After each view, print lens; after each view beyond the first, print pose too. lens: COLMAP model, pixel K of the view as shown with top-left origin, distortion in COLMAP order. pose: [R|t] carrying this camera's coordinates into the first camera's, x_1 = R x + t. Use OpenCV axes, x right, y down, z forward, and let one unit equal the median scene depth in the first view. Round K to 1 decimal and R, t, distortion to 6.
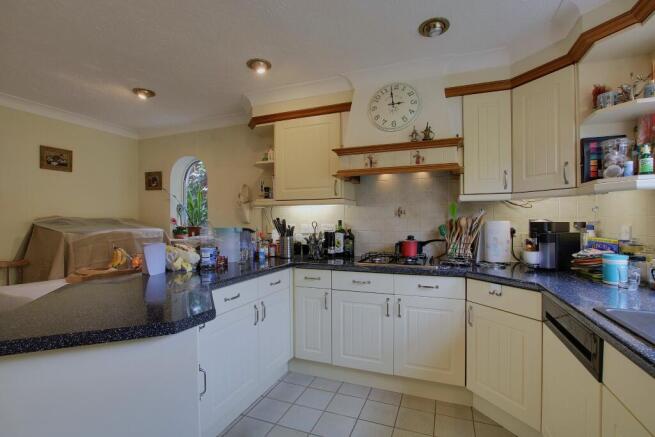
lens RADIAL K [[305.1, 0, 331.4], [0, 305.1, 220.3], [0, 0, 1]] dist [-0.022119, -0.000082]
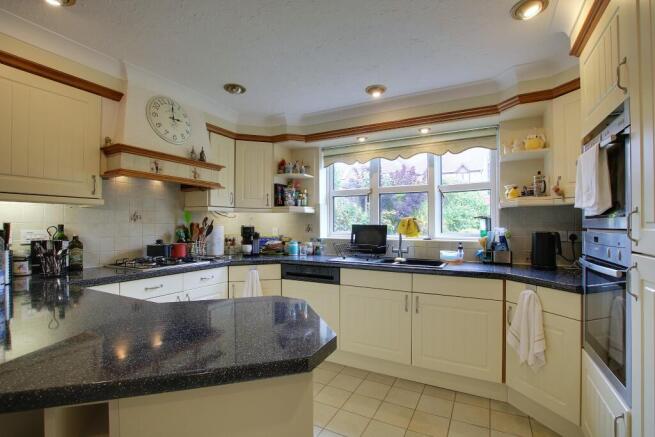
lens RADIAL K [[305.1, 0, 331.4], [0, 305.1, 220.3], [0, 0, 1]] dist [-0.022119, -0.000082]
pose [[0.125363, 0.021222, 0.991884, -0.813598], [-0.003581, 0.999774, -0.020939, 0.003123], [-0.992104, -0.000927, 0.125411, 0.305663]]
